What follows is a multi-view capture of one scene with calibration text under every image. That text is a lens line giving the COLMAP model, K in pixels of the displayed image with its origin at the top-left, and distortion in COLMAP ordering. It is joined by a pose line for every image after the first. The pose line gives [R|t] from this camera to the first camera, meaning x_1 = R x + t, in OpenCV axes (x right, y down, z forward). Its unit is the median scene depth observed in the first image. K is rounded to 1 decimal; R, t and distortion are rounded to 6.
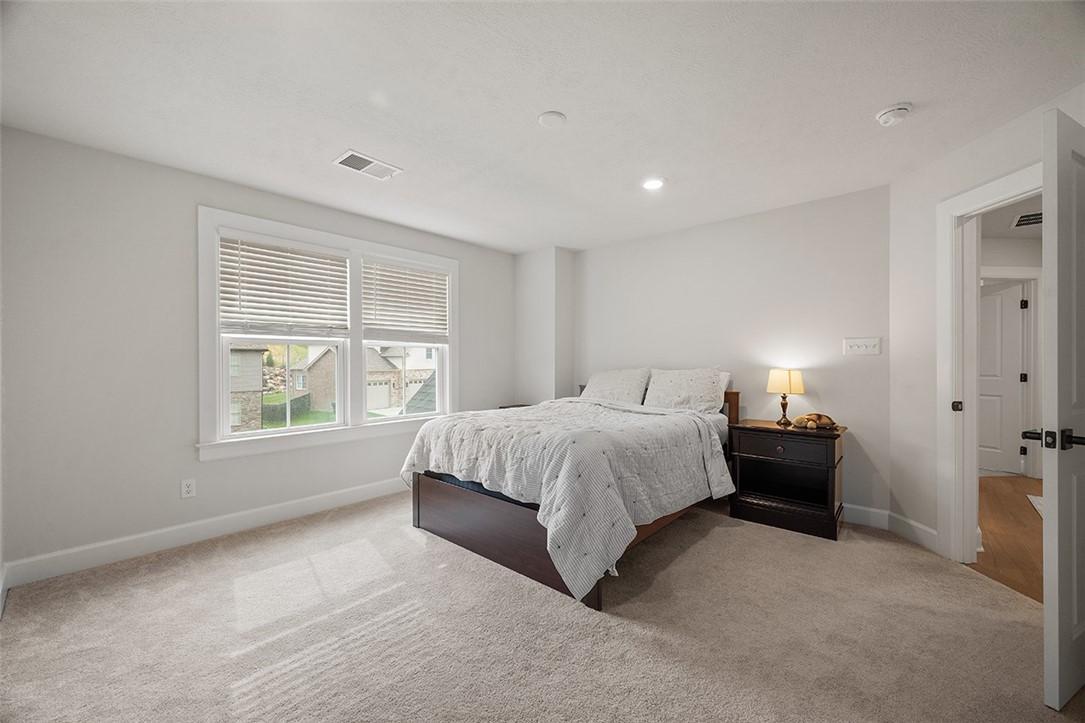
lens RADIAL K [[421.9, 0, 542.9], [0, 421.9, 361.8], [0, 0, 1]] dist [0.001475, -0.000146]
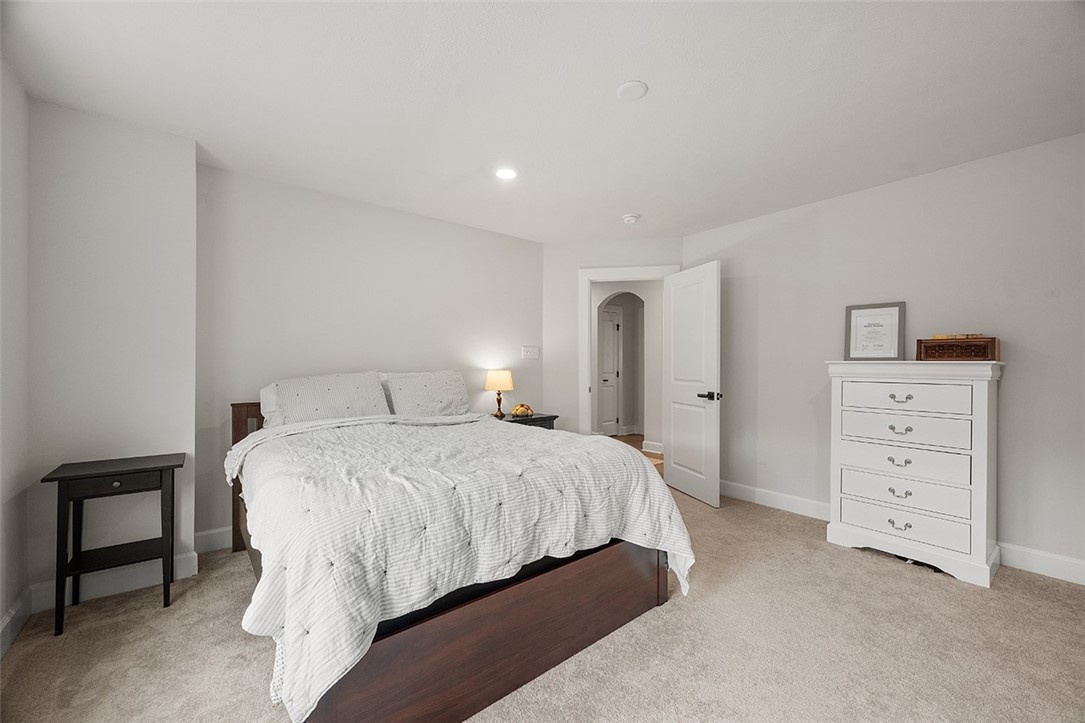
lens RADIAL K [[421.9, 0, 542.8], [0, 421.9, 363.3], [0, 0, 1]] dist [0.001475, -0.000146]
pose [[0.178600, -0.001412, 0.983921, -0.600830], [0.002321, 0.999997, 0.001014, -0.002837], [-0.983919, 0.002102, 0.178603, 0.695850]]
